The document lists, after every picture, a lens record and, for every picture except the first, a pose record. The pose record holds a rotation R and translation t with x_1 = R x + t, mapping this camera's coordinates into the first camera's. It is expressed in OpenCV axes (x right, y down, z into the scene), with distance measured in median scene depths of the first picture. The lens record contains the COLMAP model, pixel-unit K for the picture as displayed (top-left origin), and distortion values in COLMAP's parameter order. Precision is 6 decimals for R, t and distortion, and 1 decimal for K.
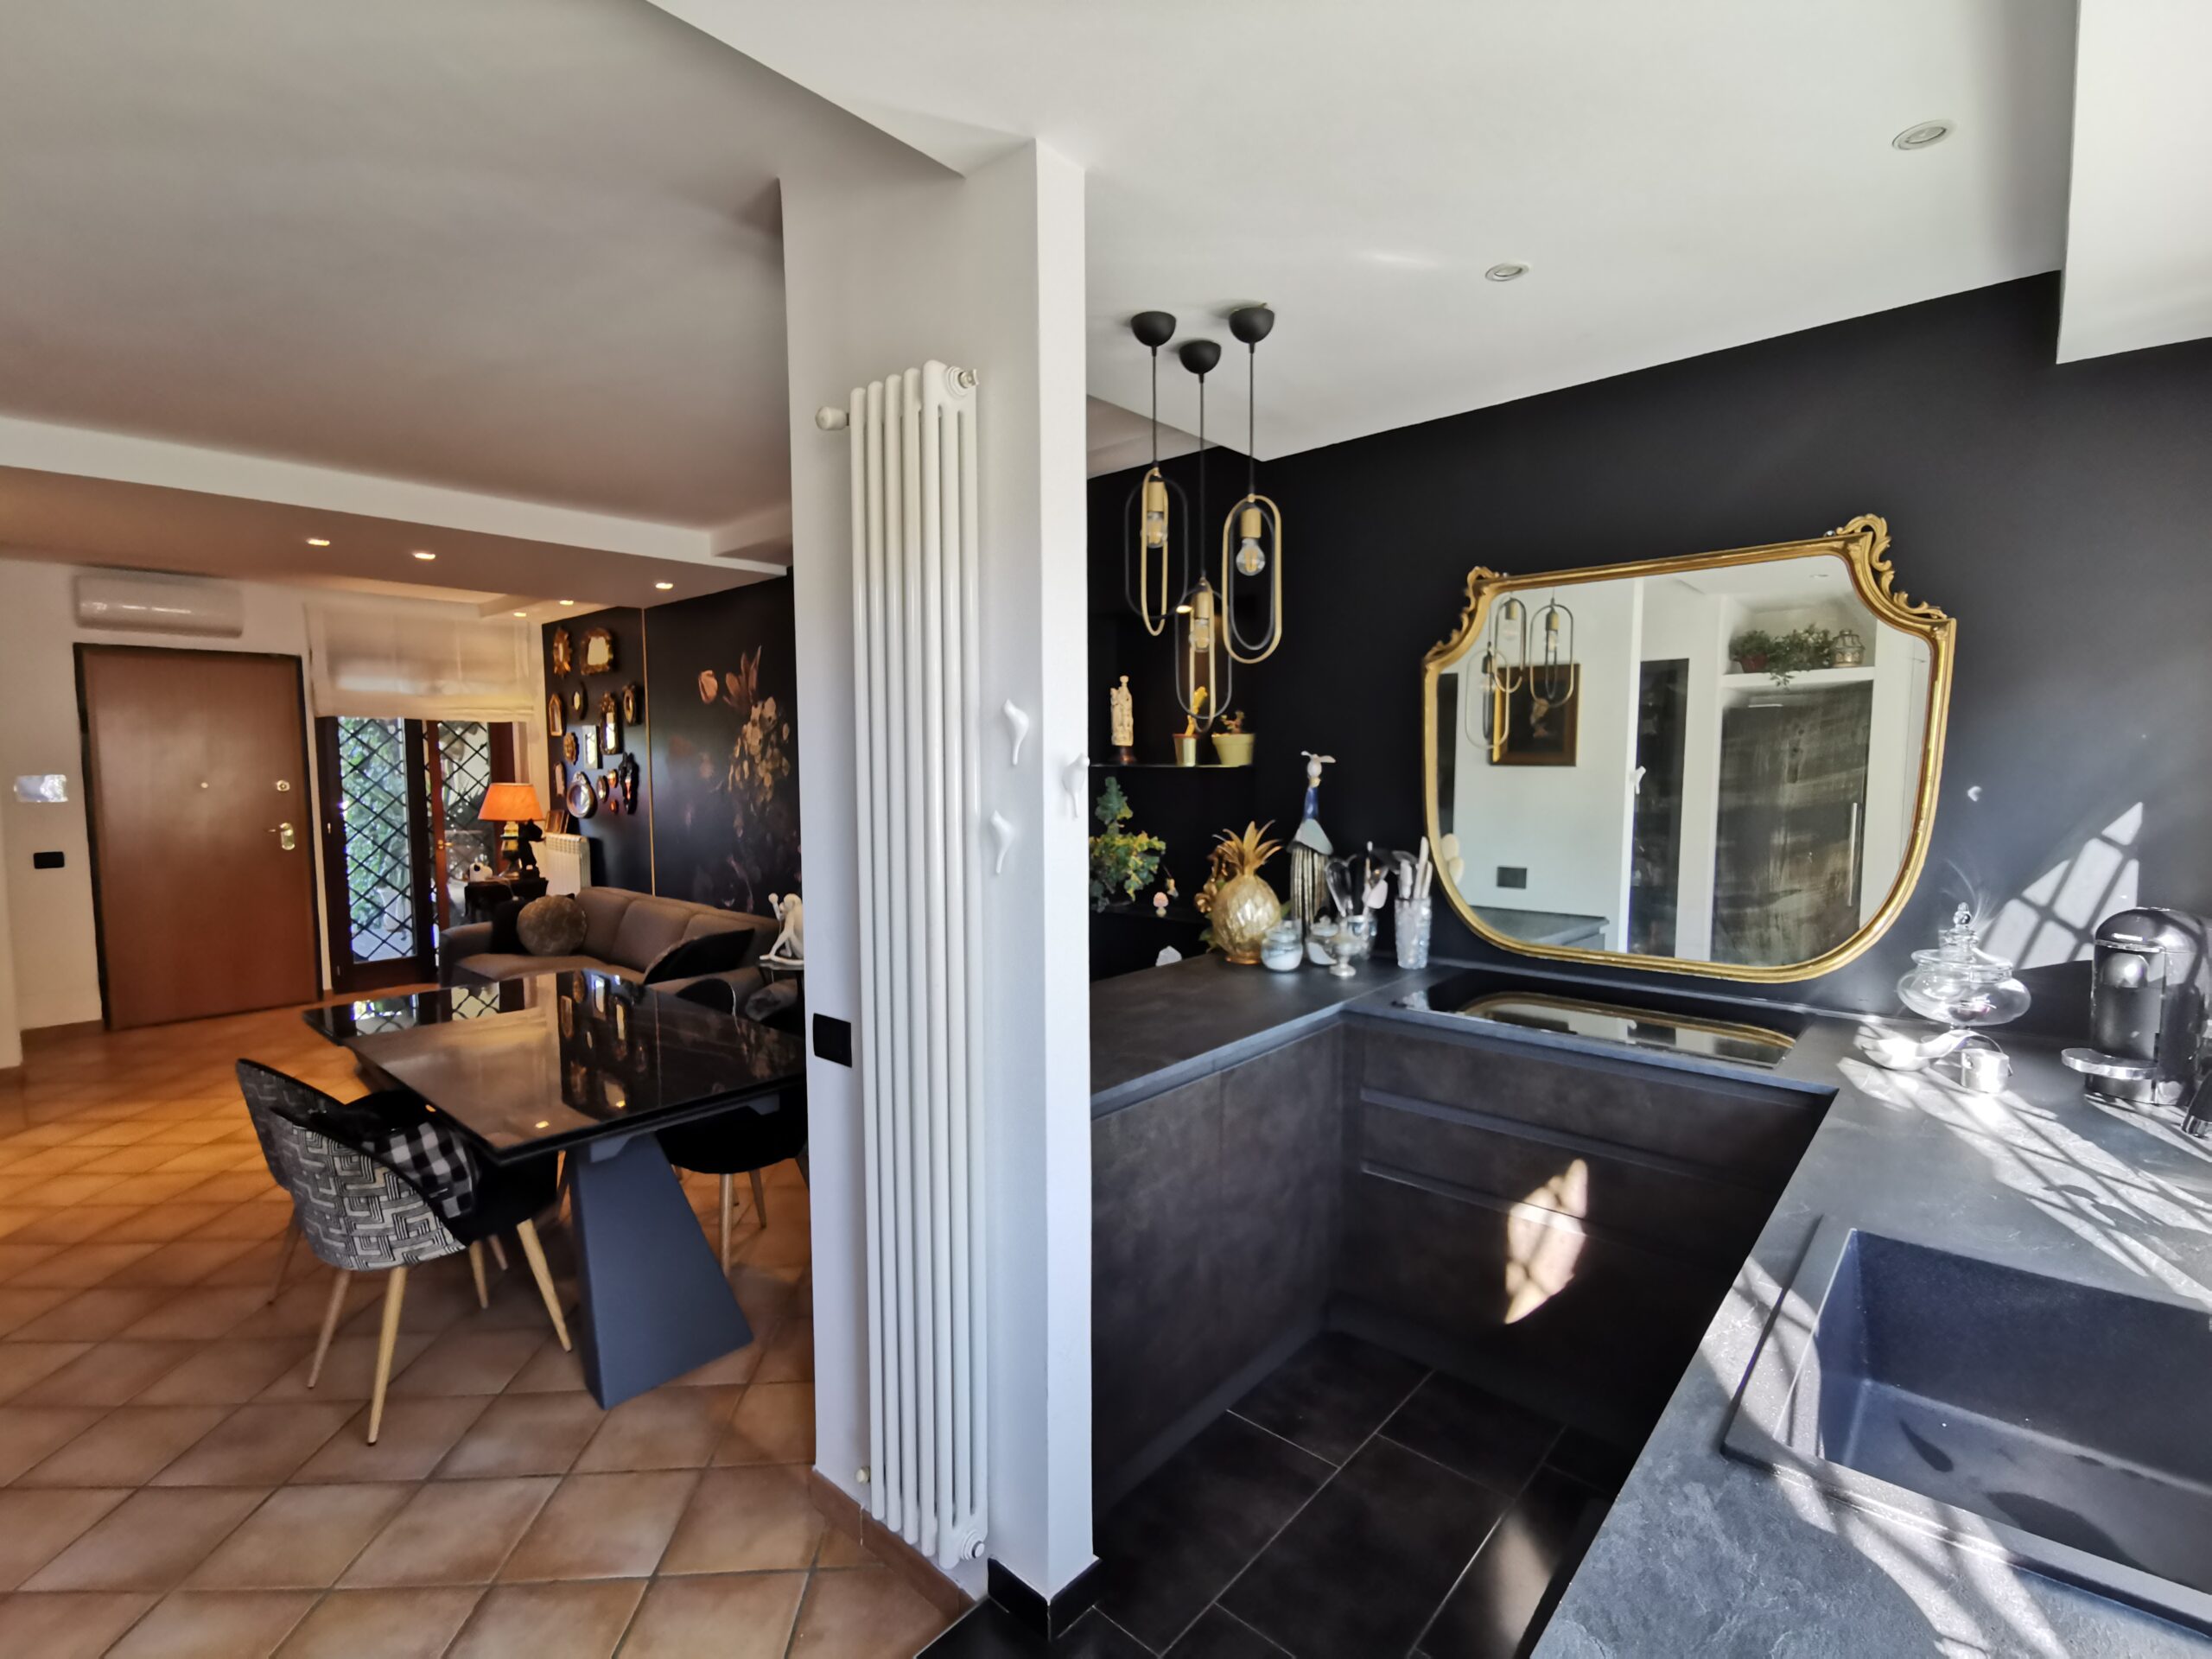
lens RADIAL K [[1020.0, 0, 1105.6], [0, 1020.0, 832.5], [0, 0, 1]] dist [-0.005407, -0.000007]
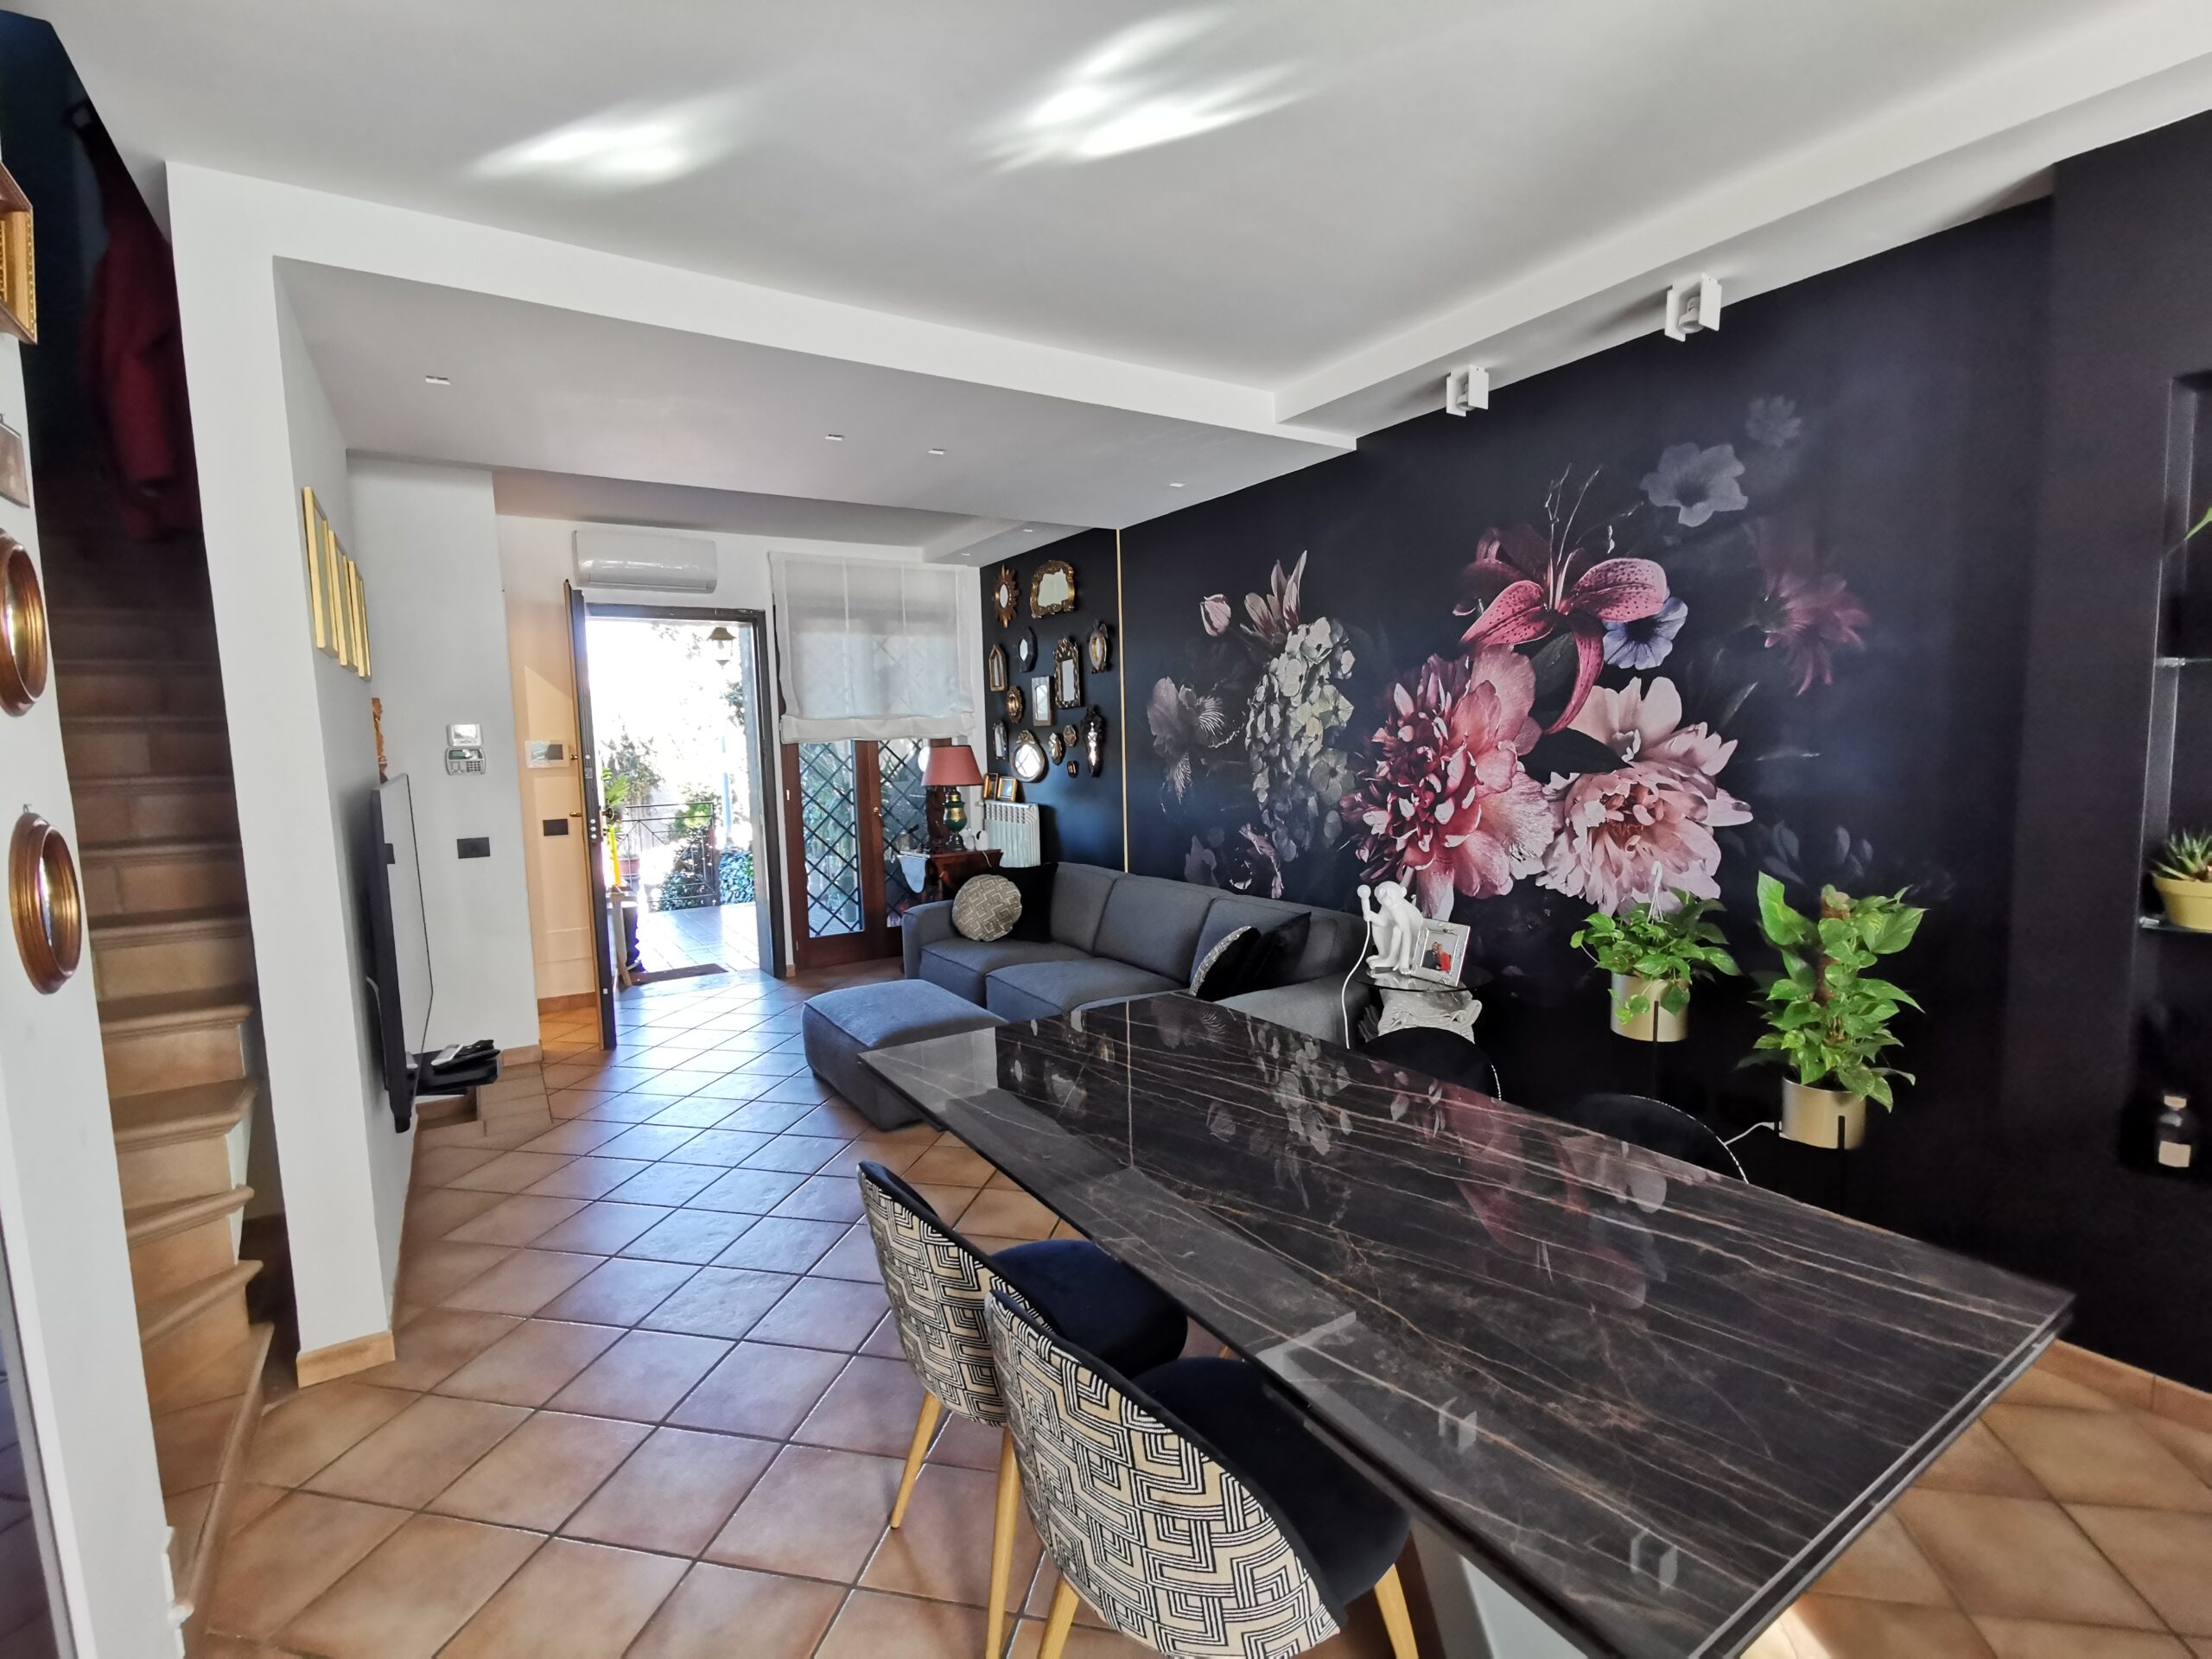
lens RADIAL K [[1020.0, 0, 1111.5], [0, 1020.0, 845.1], [0, 0, 1]] dist [-0.005407, -0.000007]
pose [[0.959237, 0.000551, -0.282603, -0.247512], [0.014355, 0.998612, 0.050671, -0.004406], [0.282238, -0.052662, 0.957898, 0.206336]]
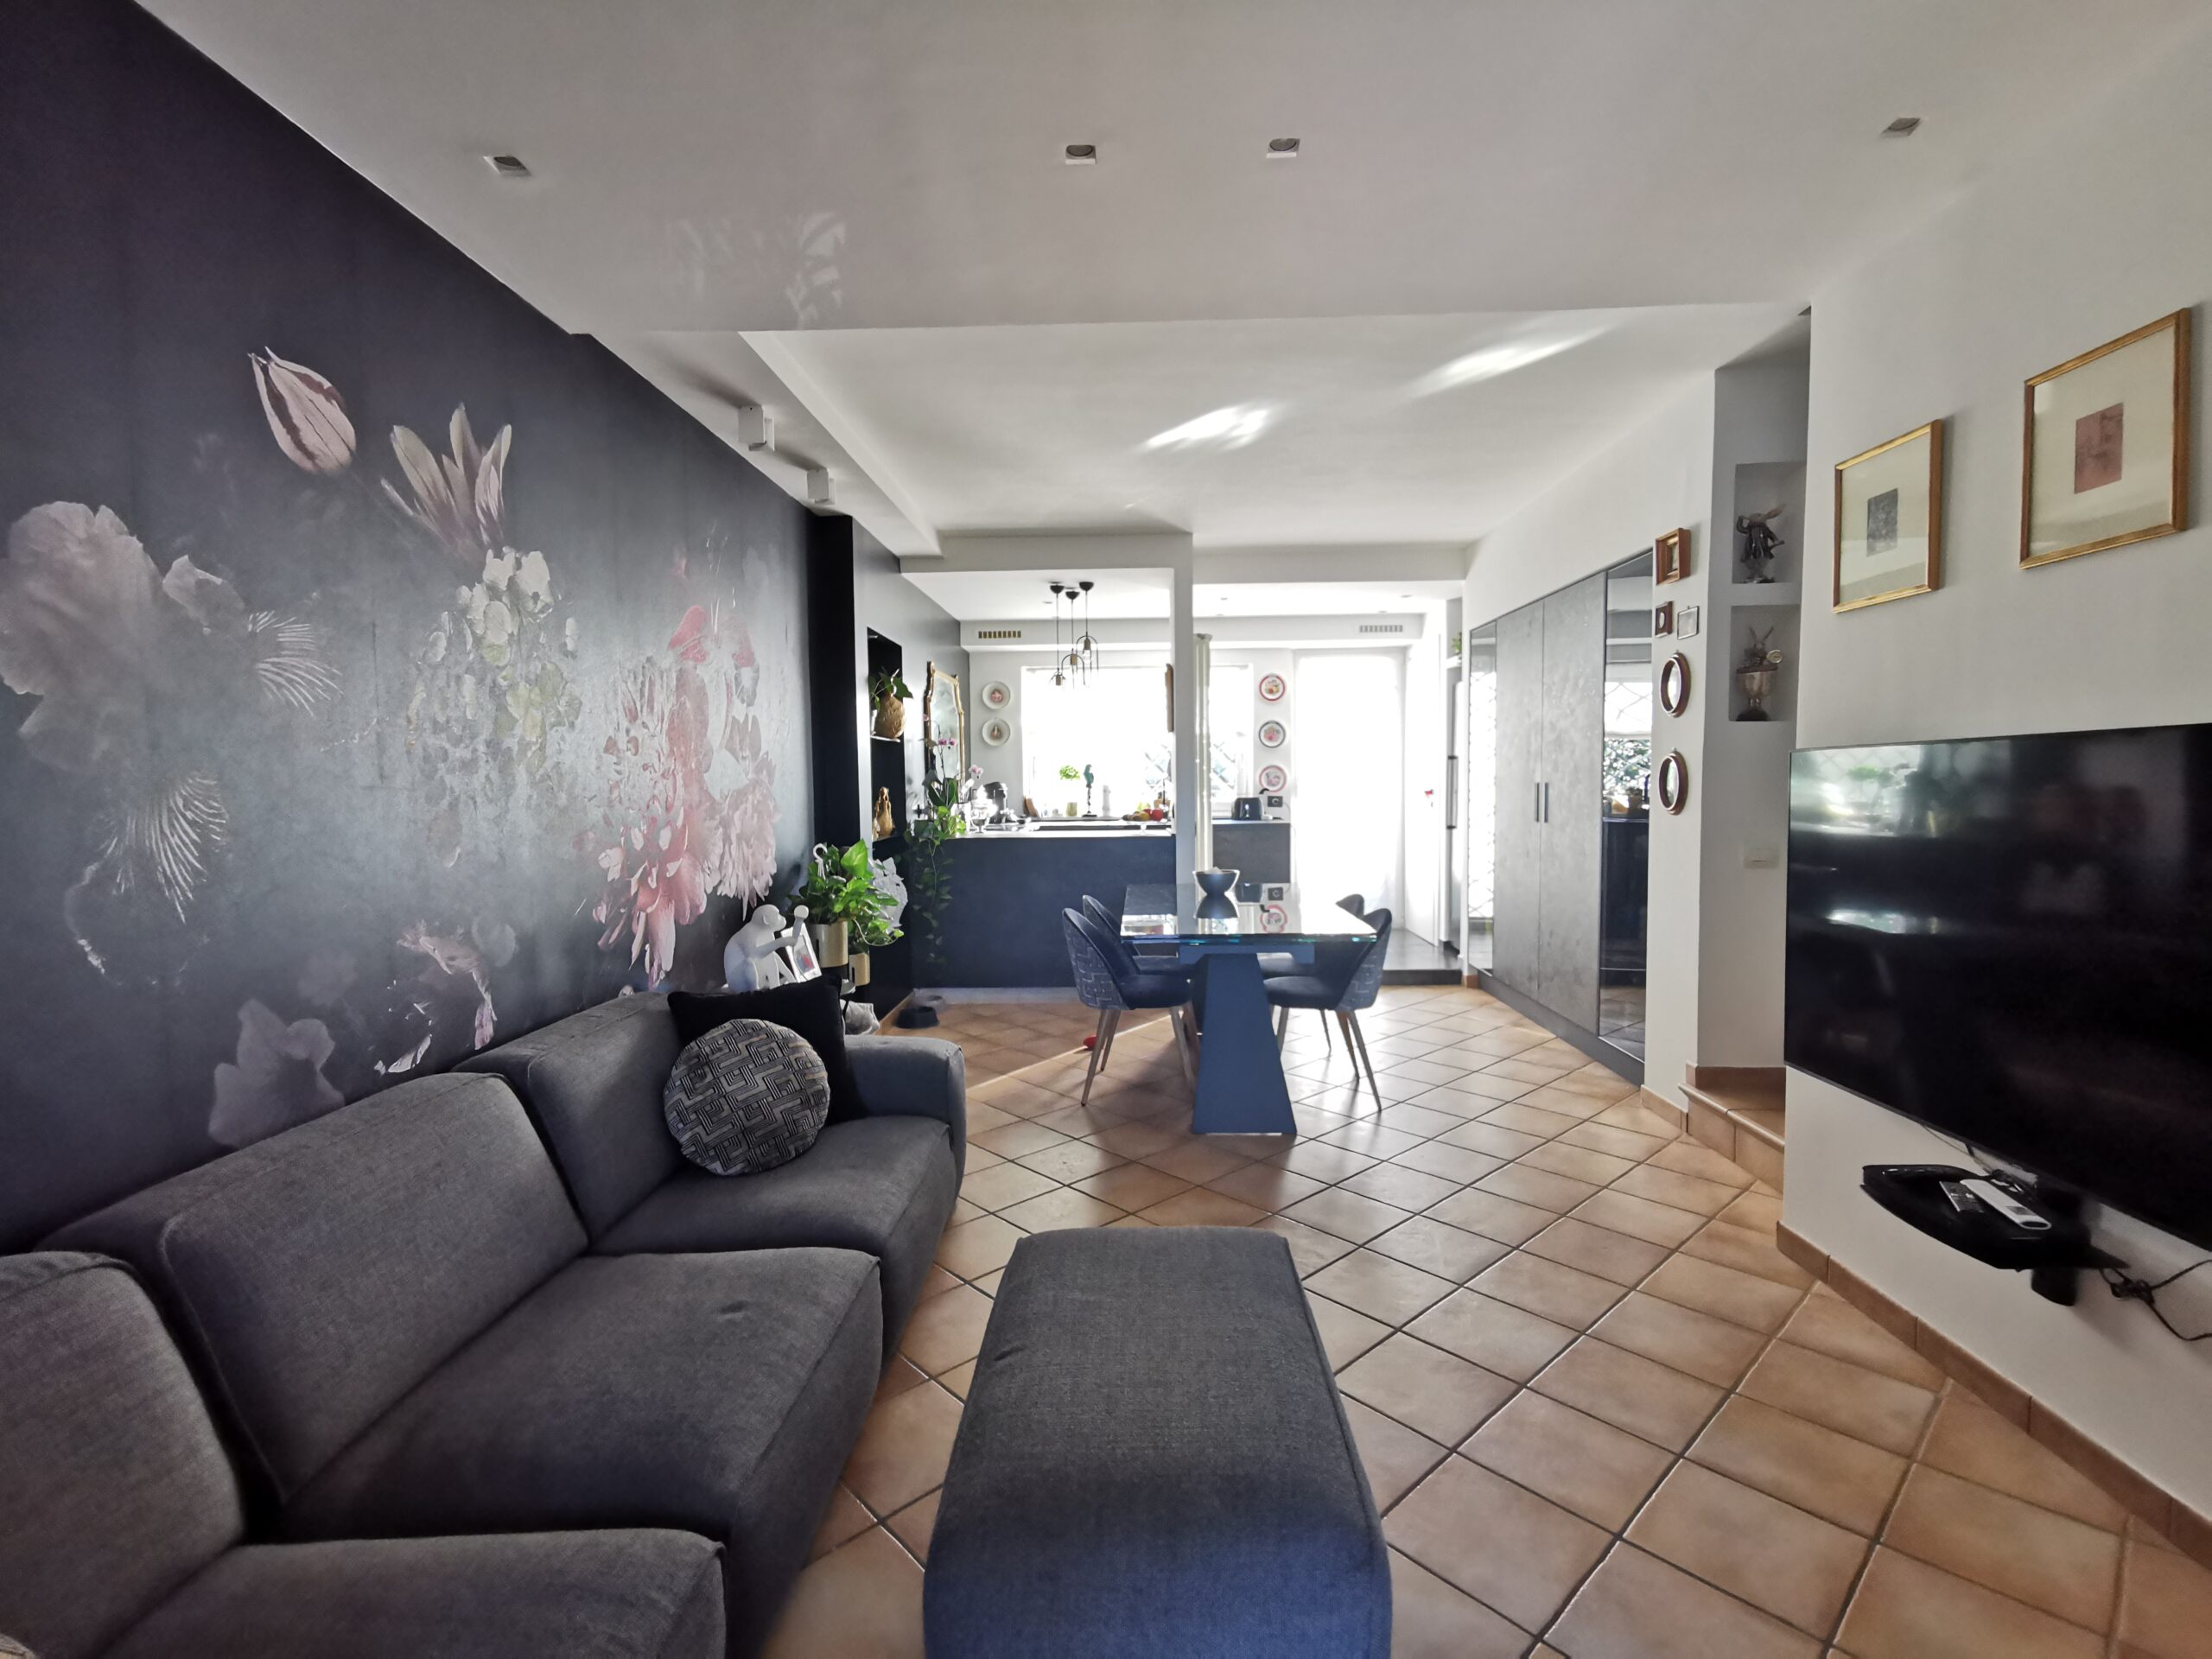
lens RADIAL K [[1020.0, 0, 1110.2], [0, 1020.0, 834.6], [0, 0, 1]] dist [-0.005407, -0.000007]
pose [[-0.634801, -0.033012, 0.771970, -0.811930], [0.062047, 0.993683, 0.093515, -0.028331], [-0.770180, 0.107261, -0.628743, 1.038328]]
